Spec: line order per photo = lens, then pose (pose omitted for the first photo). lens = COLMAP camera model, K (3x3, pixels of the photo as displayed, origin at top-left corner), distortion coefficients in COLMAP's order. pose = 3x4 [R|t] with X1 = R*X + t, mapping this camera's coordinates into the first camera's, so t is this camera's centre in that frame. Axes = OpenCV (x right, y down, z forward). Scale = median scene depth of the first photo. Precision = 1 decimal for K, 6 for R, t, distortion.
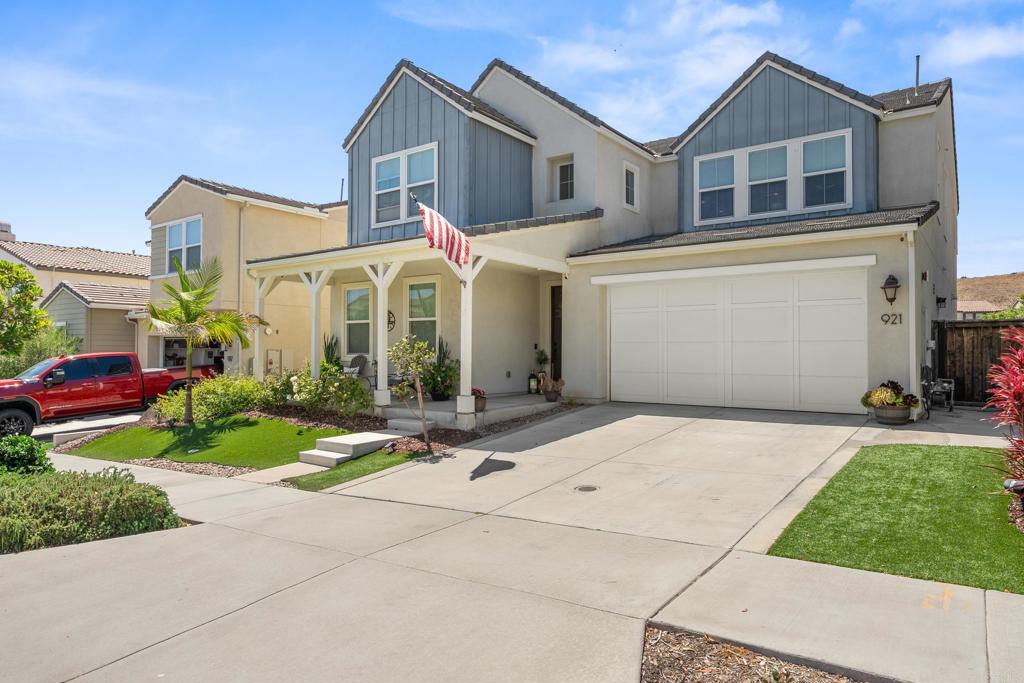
lens RADIAL K [[629.8, 0, 512.0], [0, 629.8, 341.5], [0, 0, 1]] dist [-0.004079, -0.000298]
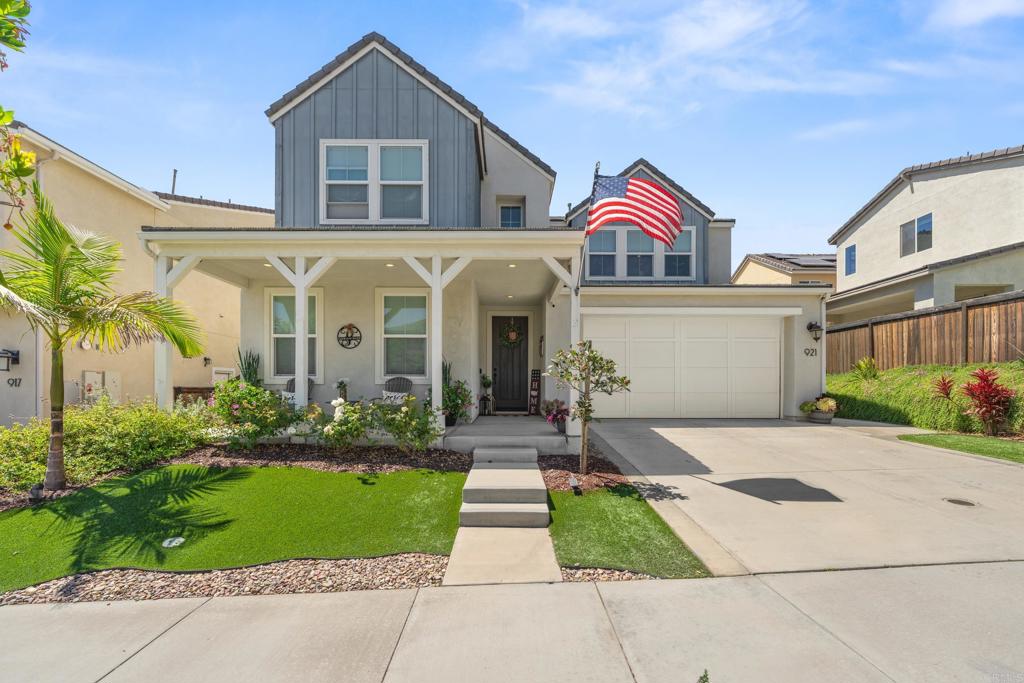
lens RADIAL K [[425.7, 0, 509.9], [0, 425.7, 388.0], [0, 0, 1]] dist [0.000492, 0.000061]
pose [[0.805509, 0.000795, 0.592583, -0.366350], [-0.009880, 0.999878, 0.012089, 0.028423], [-0.592501, -0.015592, 0.805419, 0.411091]]
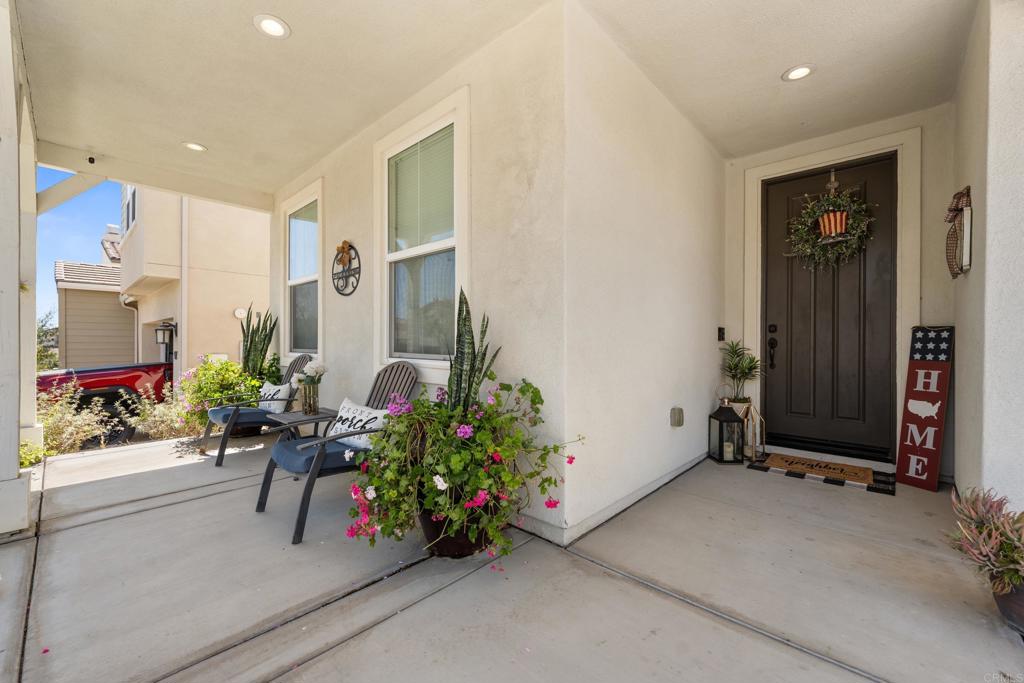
lens RADIAL K [[418.7, 0, 512.0], [0, 418.7, 341.5], [0, 0, 1]] dist [0.000051, -0.000050]
pose [[0.993592, -0.000040, -0.113025, -0.066621], [0.001967, 0.999855, 0.016933, 0.008175], [0.113008, -0.017046, 0.993448, 0.760423]]
